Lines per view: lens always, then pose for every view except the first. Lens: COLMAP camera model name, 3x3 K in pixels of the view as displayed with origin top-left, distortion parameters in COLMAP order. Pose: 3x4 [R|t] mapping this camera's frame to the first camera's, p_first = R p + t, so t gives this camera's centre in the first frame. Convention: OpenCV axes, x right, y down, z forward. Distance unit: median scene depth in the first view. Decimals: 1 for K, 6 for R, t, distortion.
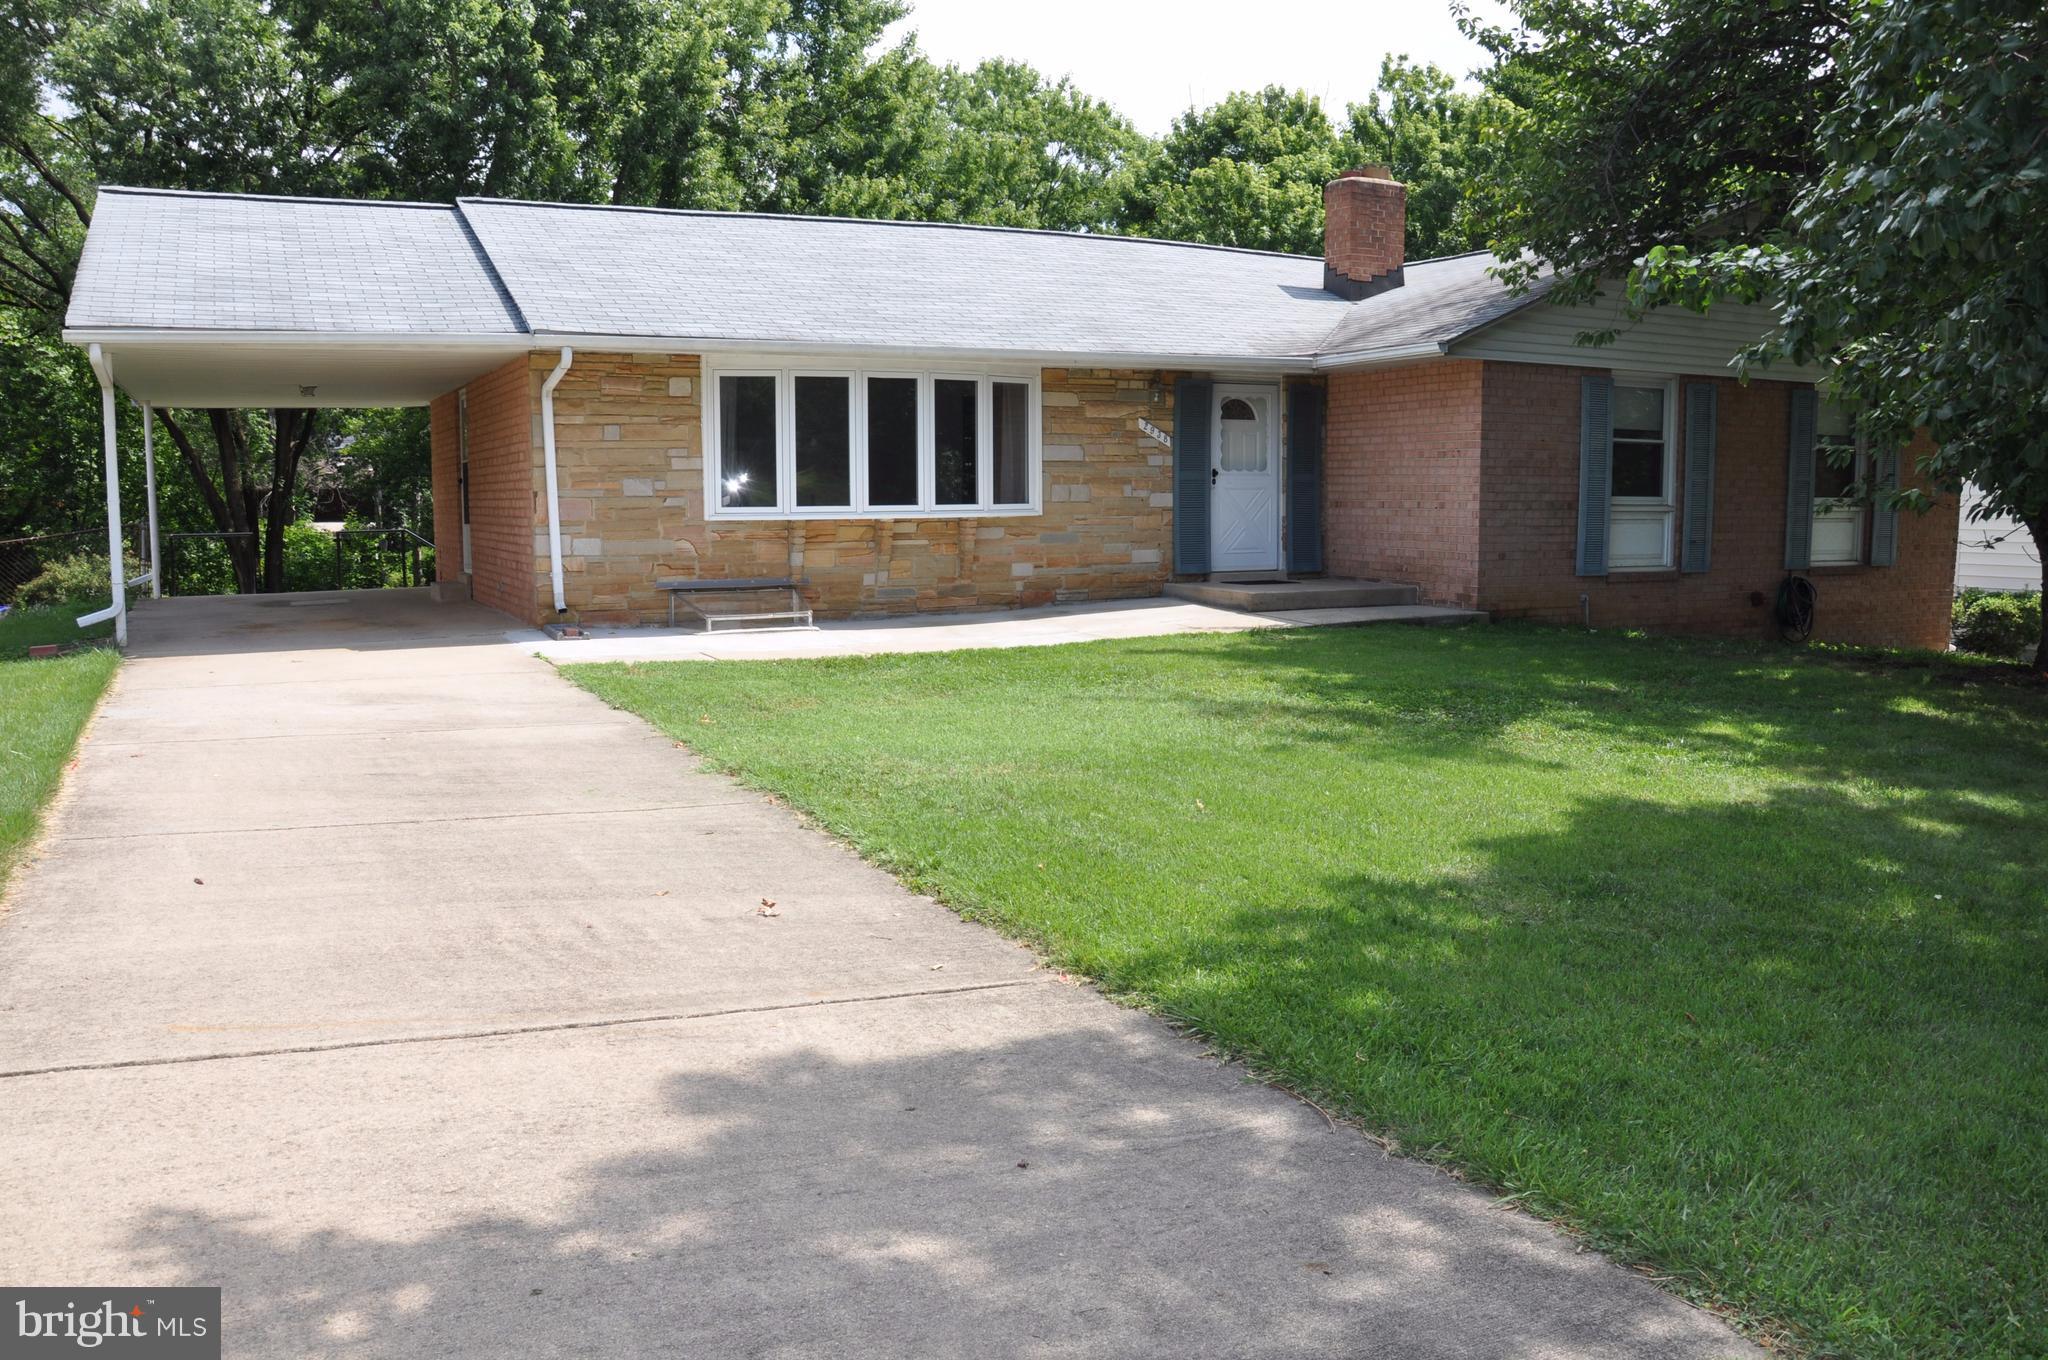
lens RADIAL K [[1571.4, 0, 1011.5], [0, 1571.4, 684.6], [0, 0, 1]] dist [-0.159510, 0.118220]
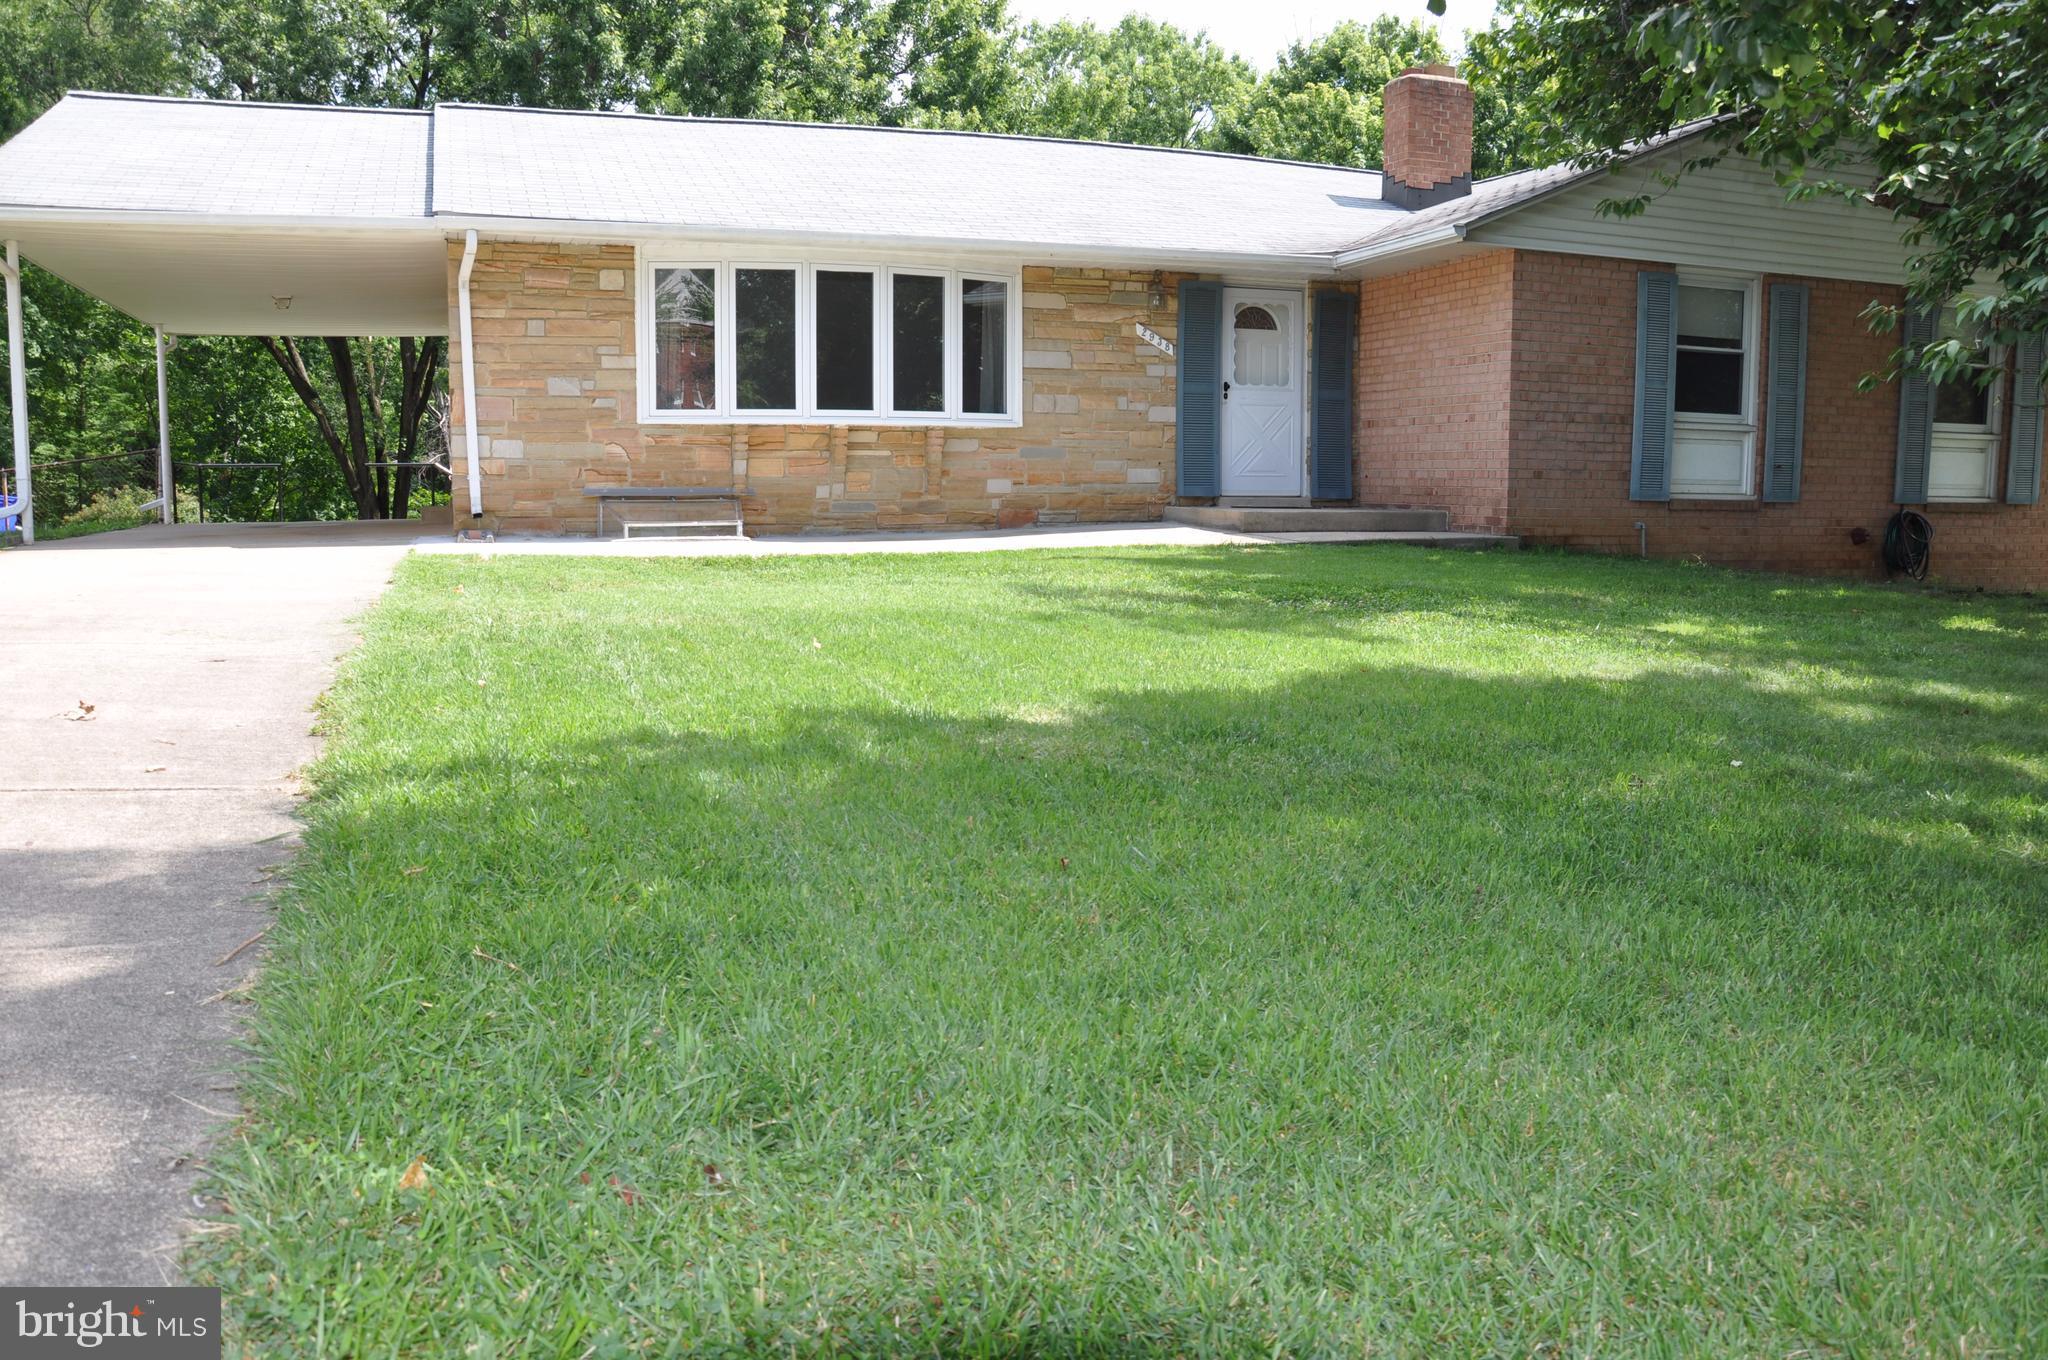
lens RADIAL K [[1571.4, 0, 1011.5], [0, 1571.4, 684.6], [0, 0, 1]] dist [-0.159510, 0.118220]
pose [[0.992725, 0.021363, -0.118493, 0.122227], [-0.020718, 0.999763, 0.006677, 0.035340], [0.118608, -0.004173, 0.992932, 0.092025]]
